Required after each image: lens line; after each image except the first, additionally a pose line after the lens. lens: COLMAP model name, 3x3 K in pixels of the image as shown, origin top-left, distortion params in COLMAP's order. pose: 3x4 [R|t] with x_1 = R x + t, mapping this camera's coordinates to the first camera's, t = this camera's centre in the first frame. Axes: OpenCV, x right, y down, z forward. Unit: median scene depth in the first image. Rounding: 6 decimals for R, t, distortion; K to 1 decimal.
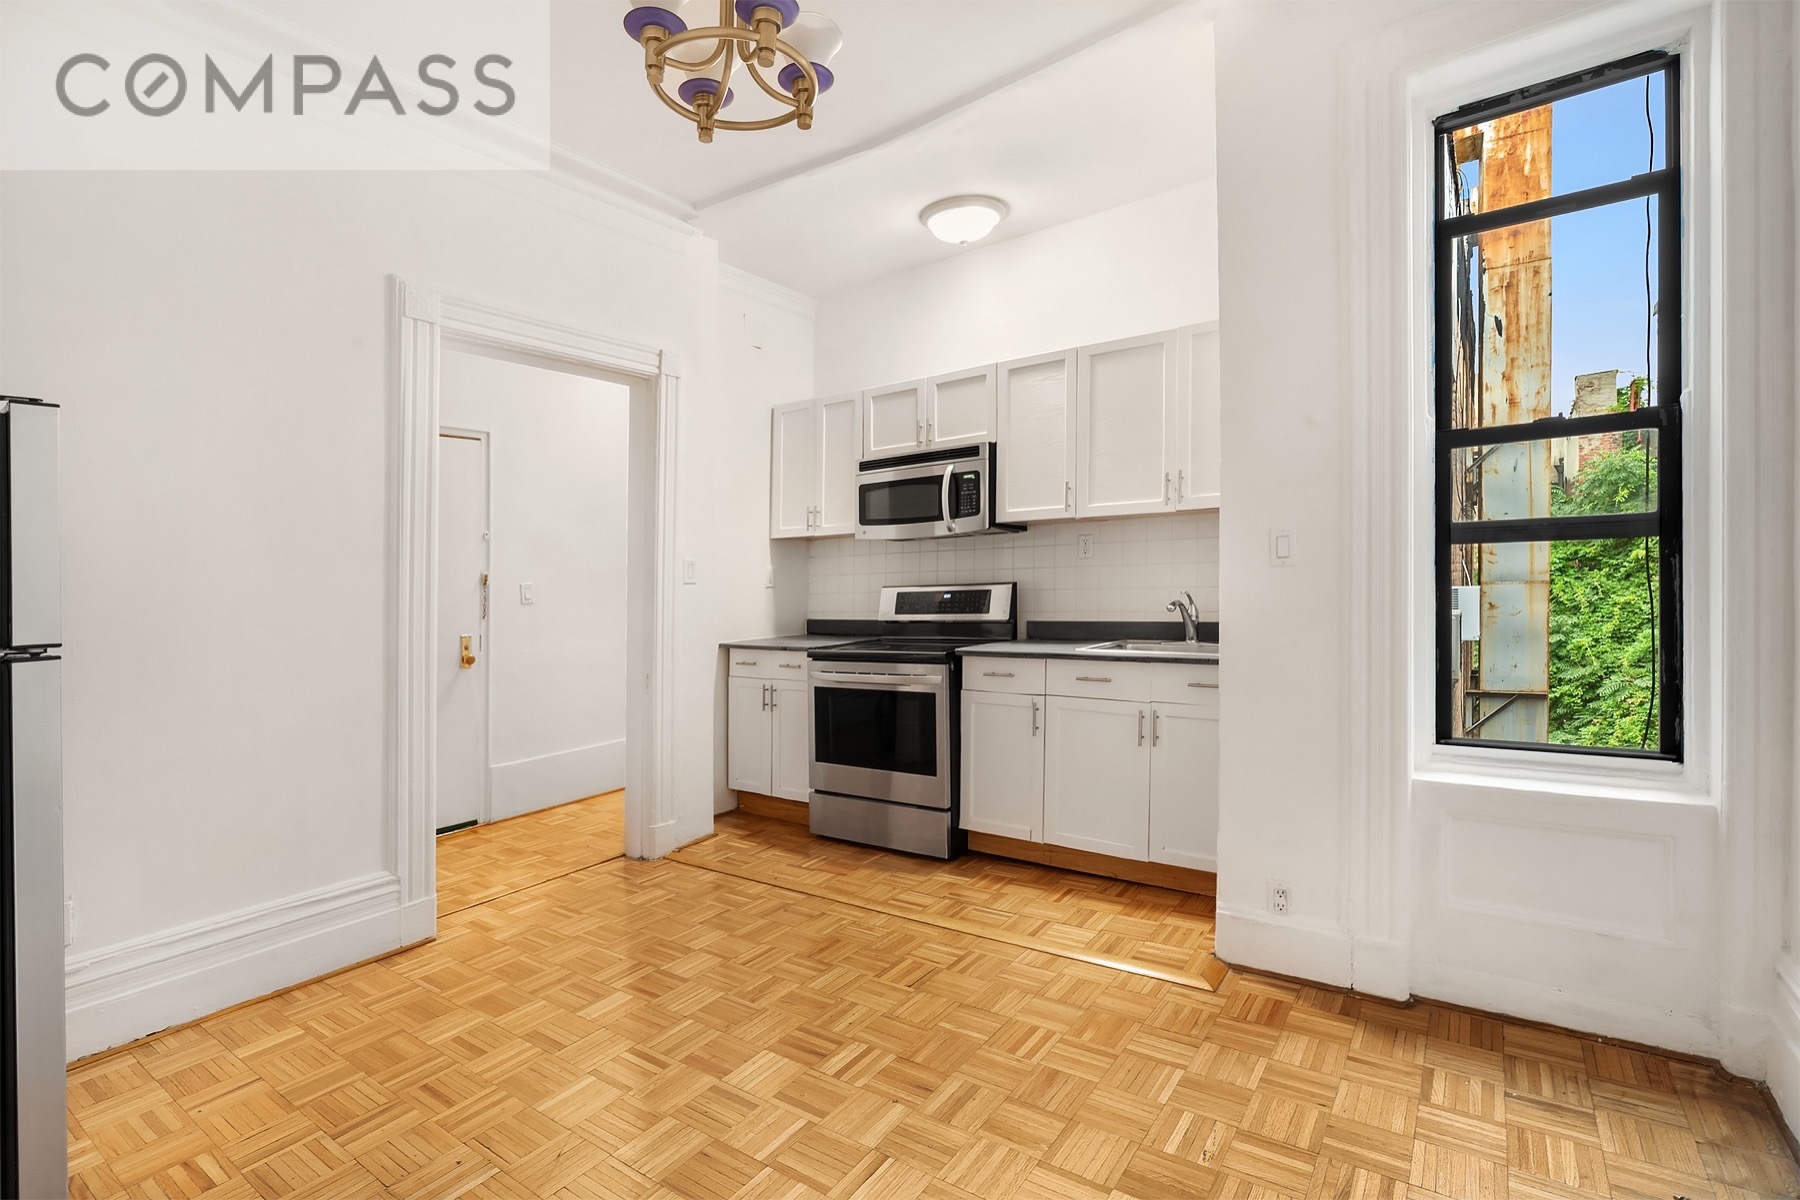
lens RADIAL K [[812.4, 0, 906.5], [0, 812.4, 595.1], [0, 0, 1]] dist [0.001176, 0.000145]
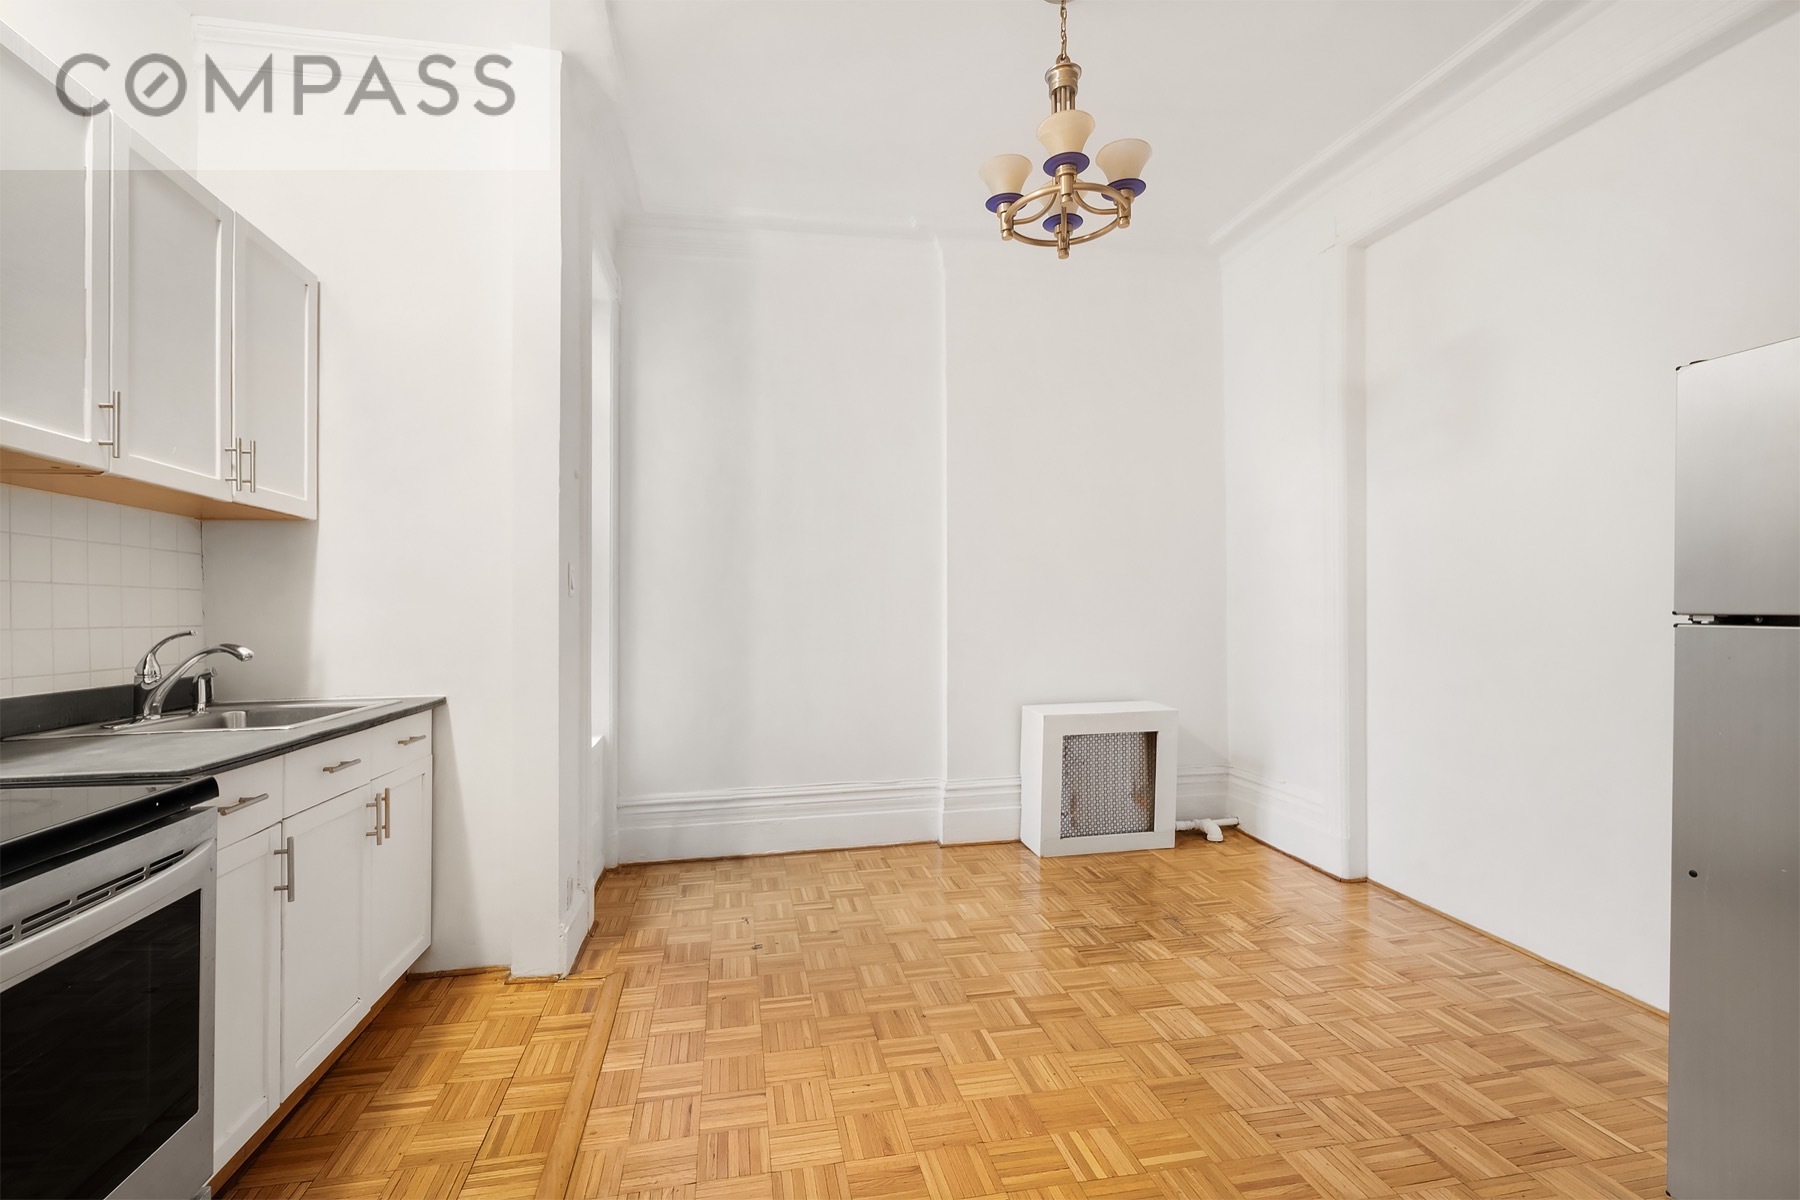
lens RADIAL K [[812.4, 0, 902.8], [0, 812.4, 609.2], [0, 0, 1]] dist [0.001176, 0.000145]
pose [[-0.723664, 0.048094, 0.688475, -0.800548], [0.043149, 0.998770, -0.024416, 0.031257], [-0.688802, 0.012038, -0.724849, 1.757261]]
